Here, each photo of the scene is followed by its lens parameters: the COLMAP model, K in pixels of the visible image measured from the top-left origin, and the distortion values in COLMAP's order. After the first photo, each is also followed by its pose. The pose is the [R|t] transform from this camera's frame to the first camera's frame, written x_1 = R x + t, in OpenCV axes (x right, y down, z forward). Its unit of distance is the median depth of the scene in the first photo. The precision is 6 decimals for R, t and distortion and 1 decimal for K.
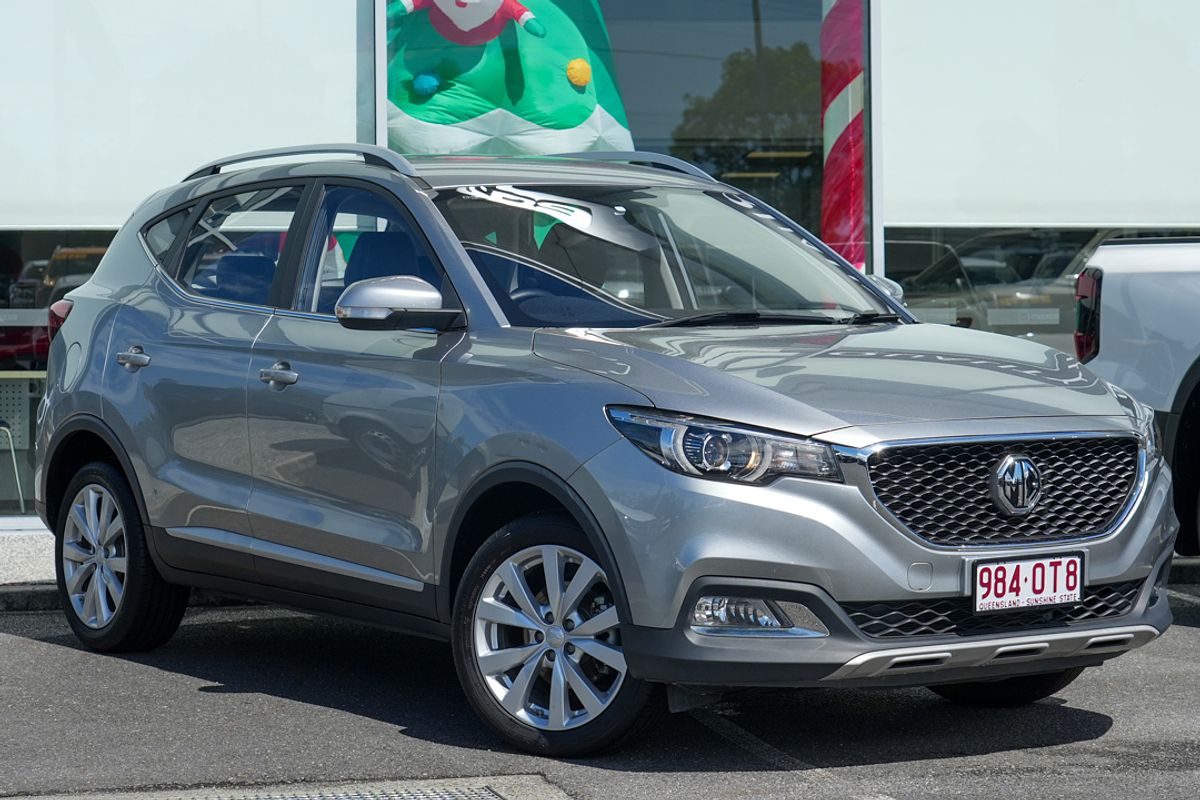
lens RADIAL K [[2100.2, 0, 600.4], [0, 2100.2, 399.6], [0, 0, 1]] dist [-0.052138, 0.000000]
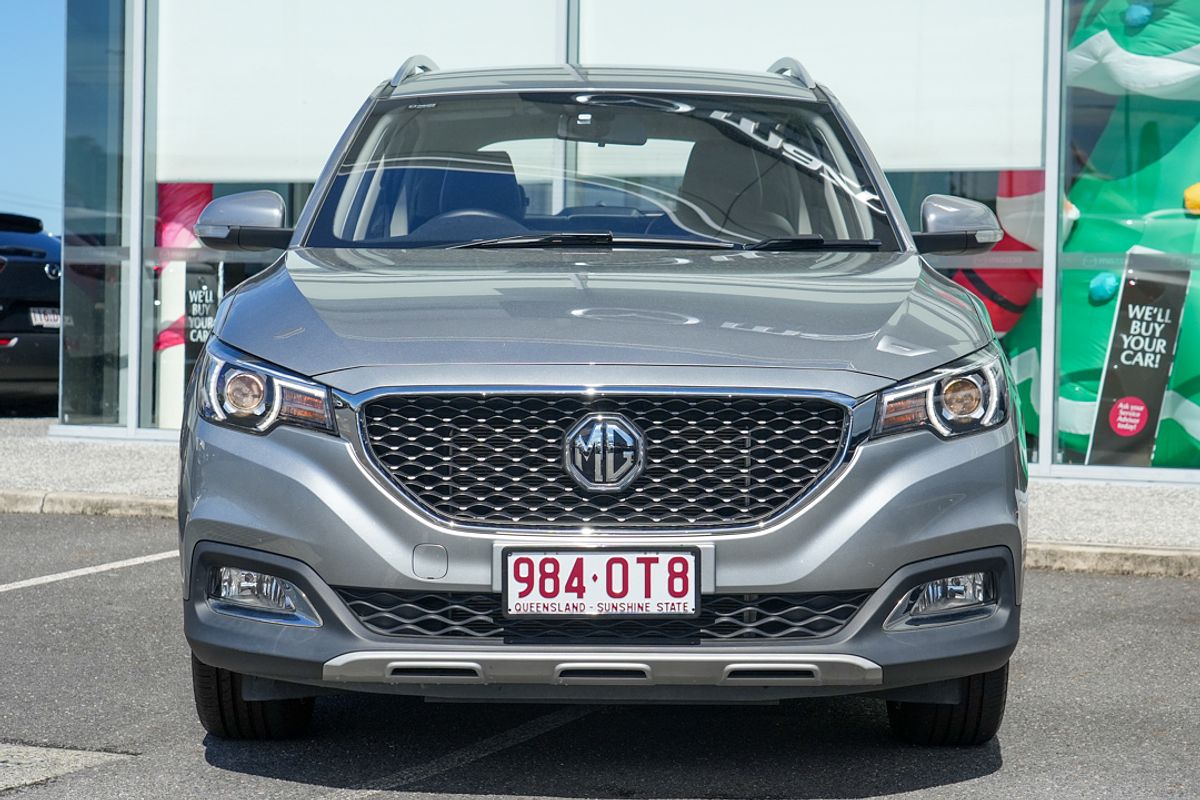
lens RADIAL K [[1991.4, 0, 599.5], [0, 1991.4, 397.3], [0, 0, 1]] dist [0.063151, 0.000000]
pose [[0.889643, 0.042454, -0.454679, 0.522662], [-0.030392, 0.998966, 0.033808, -0.003976], [0.455644, -0.016259, 0.890013, 0.352509]]
